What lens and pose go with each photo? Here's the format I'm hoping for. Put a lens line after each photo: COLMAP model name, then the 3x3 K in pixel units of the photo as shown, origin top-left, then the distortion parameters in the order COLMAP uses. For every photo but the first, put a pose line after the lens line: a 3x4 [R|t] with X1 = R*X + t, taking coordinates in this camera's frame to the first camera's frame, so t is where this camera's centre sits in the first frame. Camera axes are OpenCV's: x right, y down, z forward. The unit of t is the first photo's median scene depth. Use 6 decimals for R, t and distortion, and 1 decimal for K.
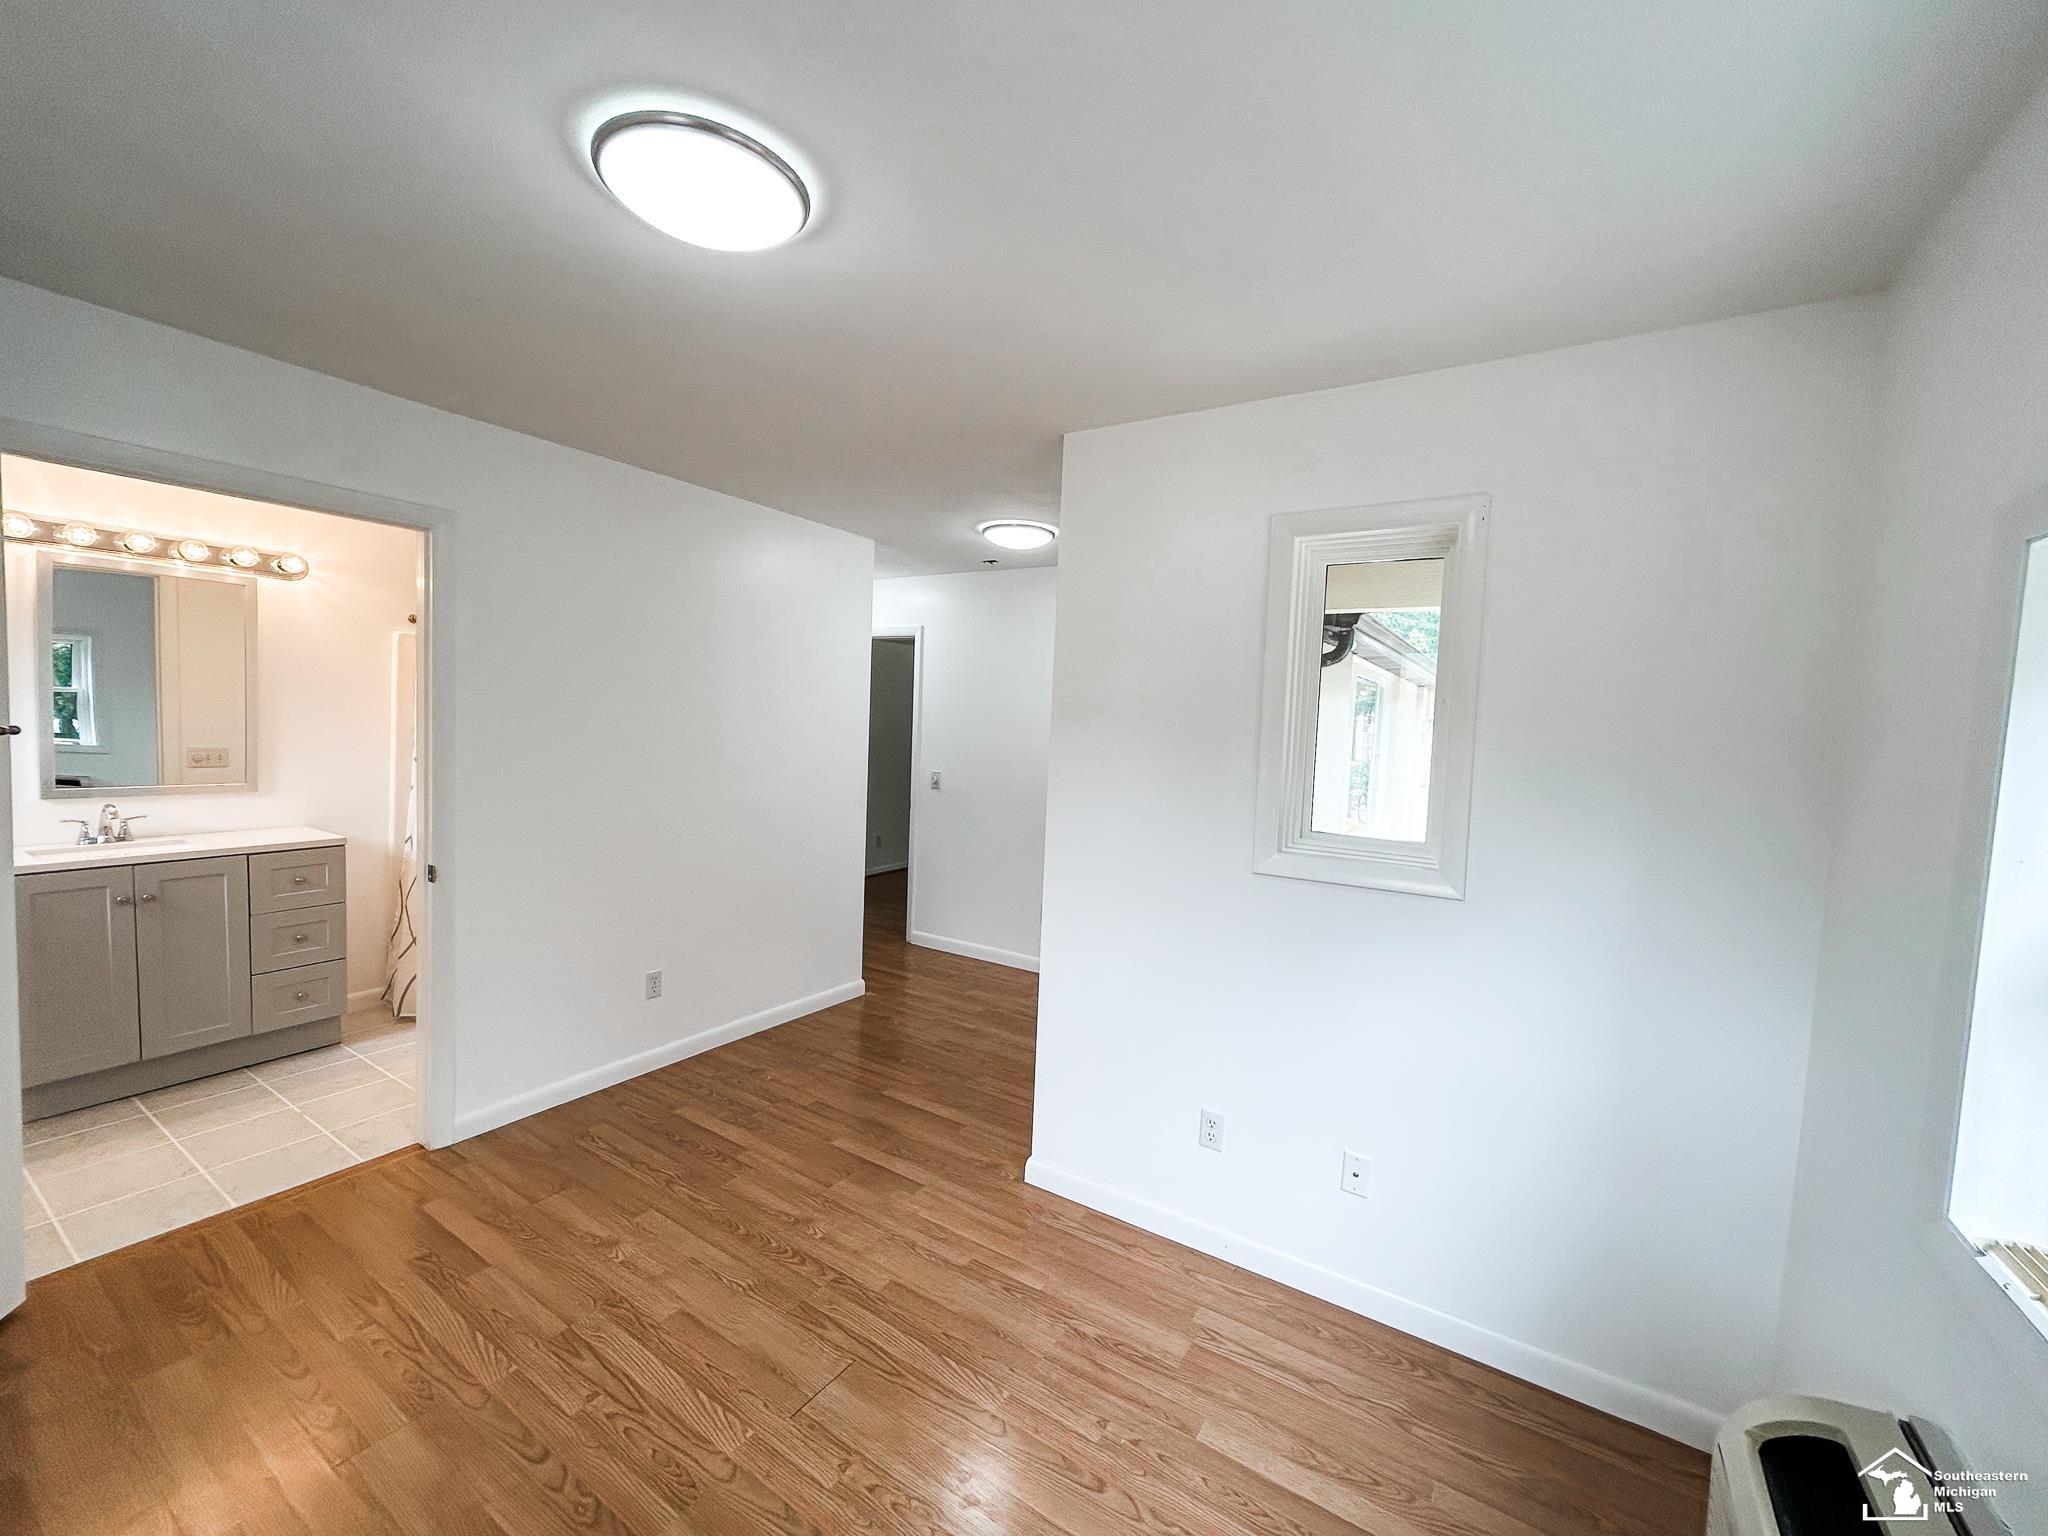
lens RADIAL K [[824.4, 0, 1024.3], [0, 824.4, 762.9], [0, 0, 1]] dist [-0.003132, 0.000834]
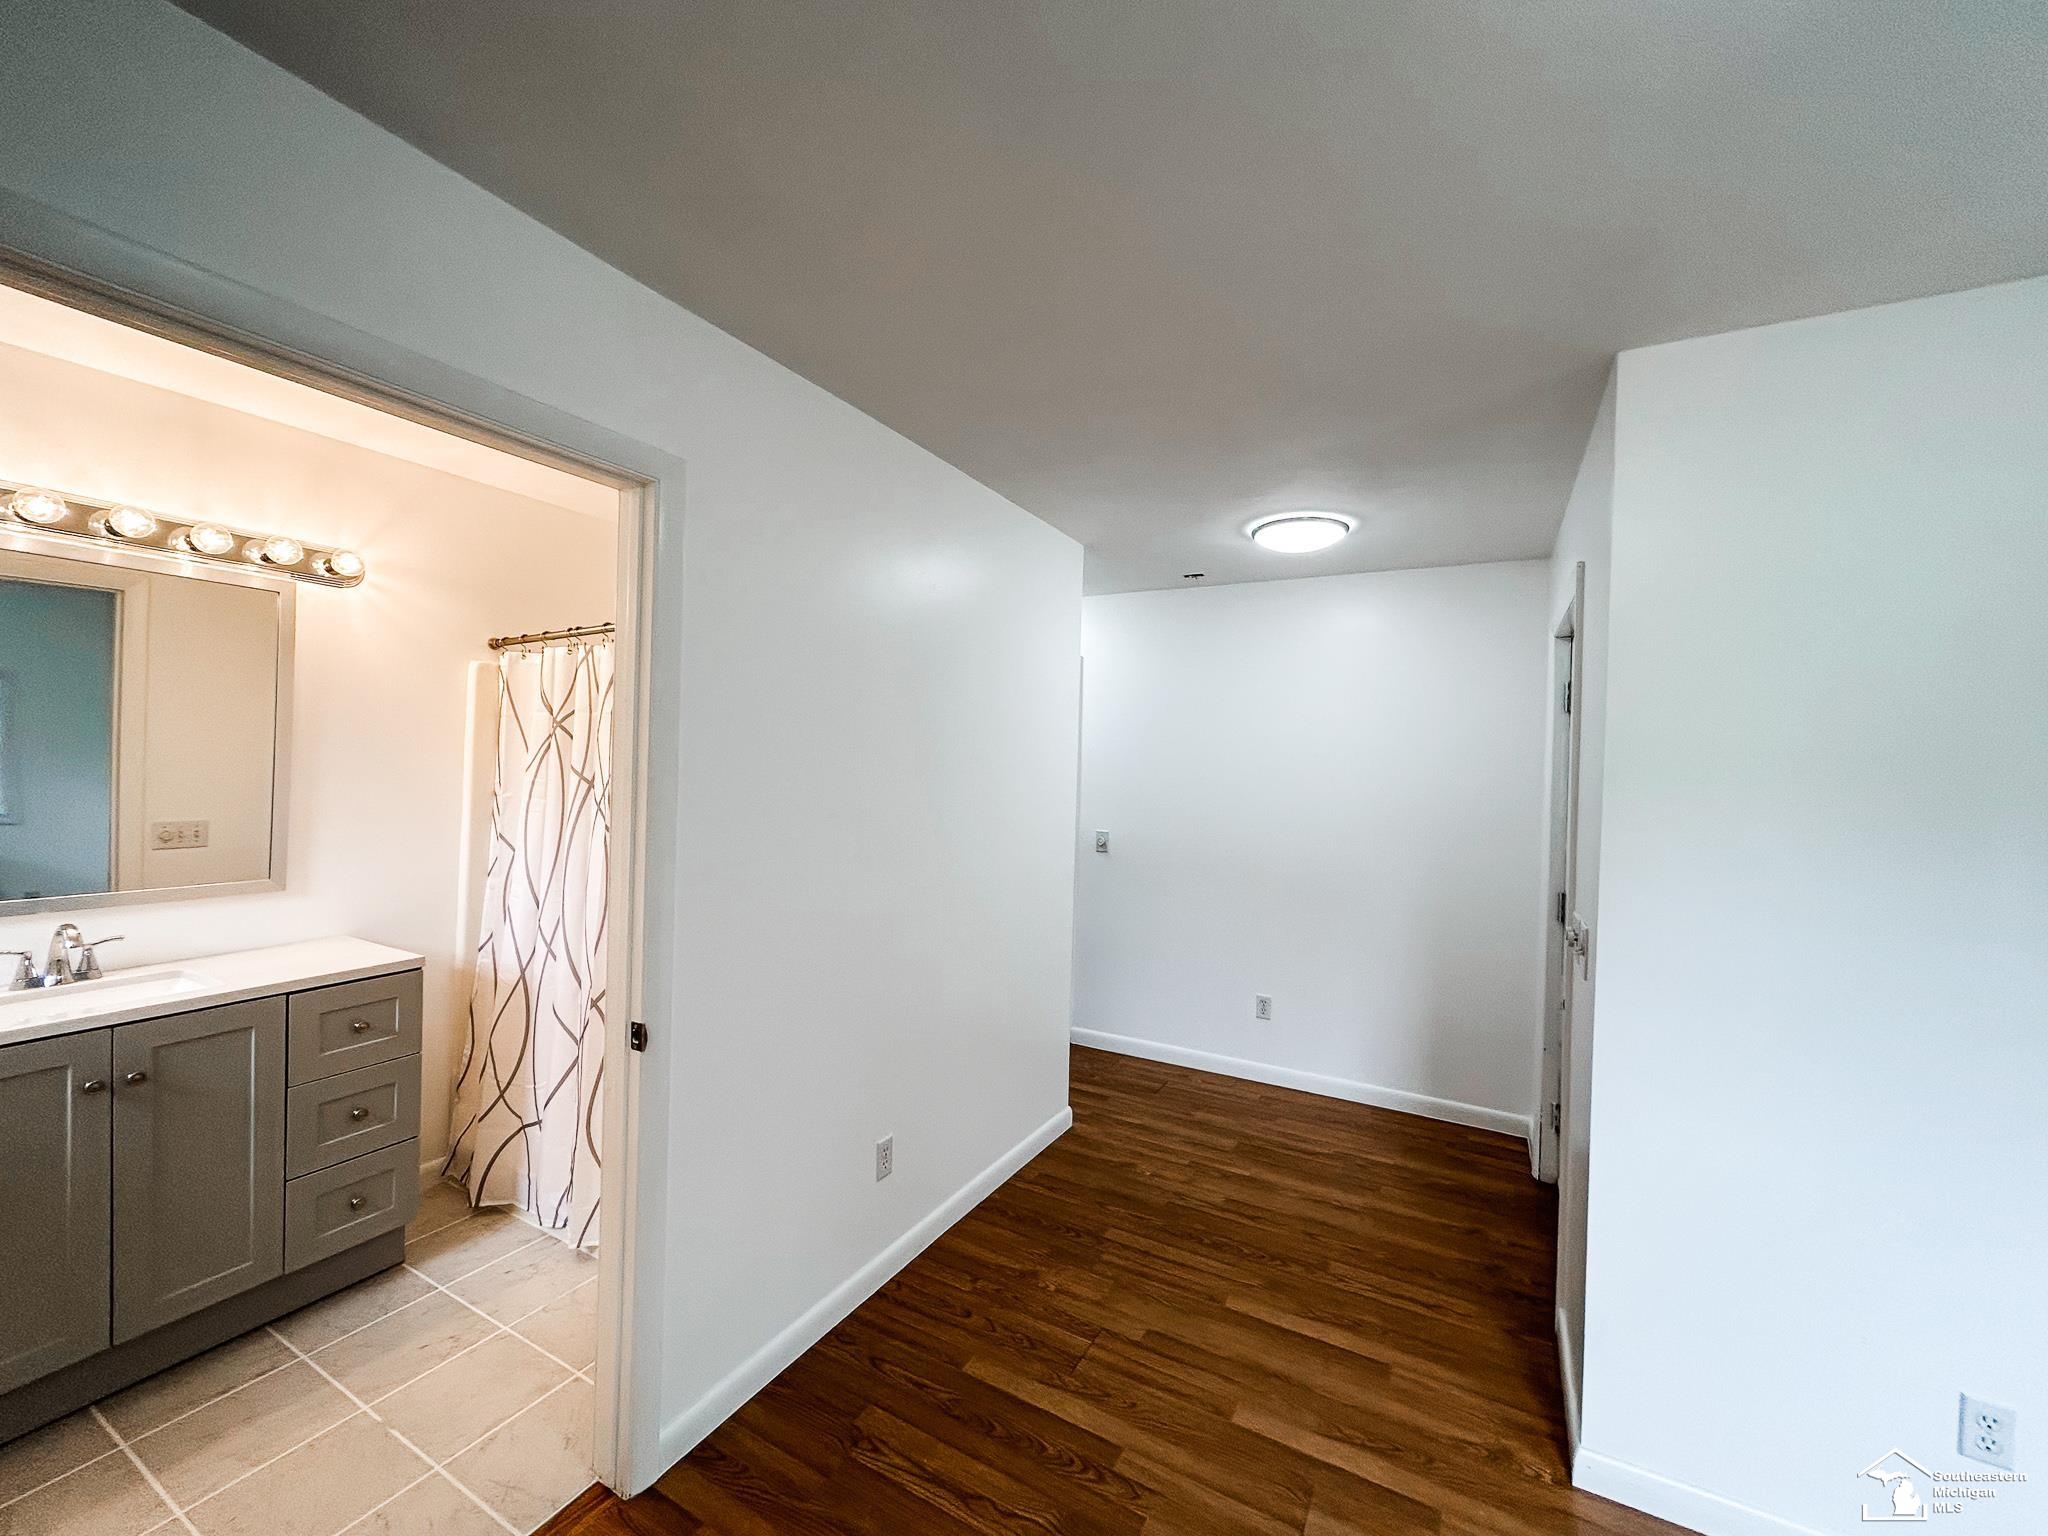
lens RADIAL K [[824.4, 0, 1021.0], [0, 824.4, 761.9], [0, 0, 1]] dist [-0.003132, 0.000834]
pose [[0.998030, -0.014233, 0.061106, -0.382517], [0.017456, 0.998466, -0.052538, -0.027112], [-0.060265, 0.053501, 0.996748, 0.290451]]
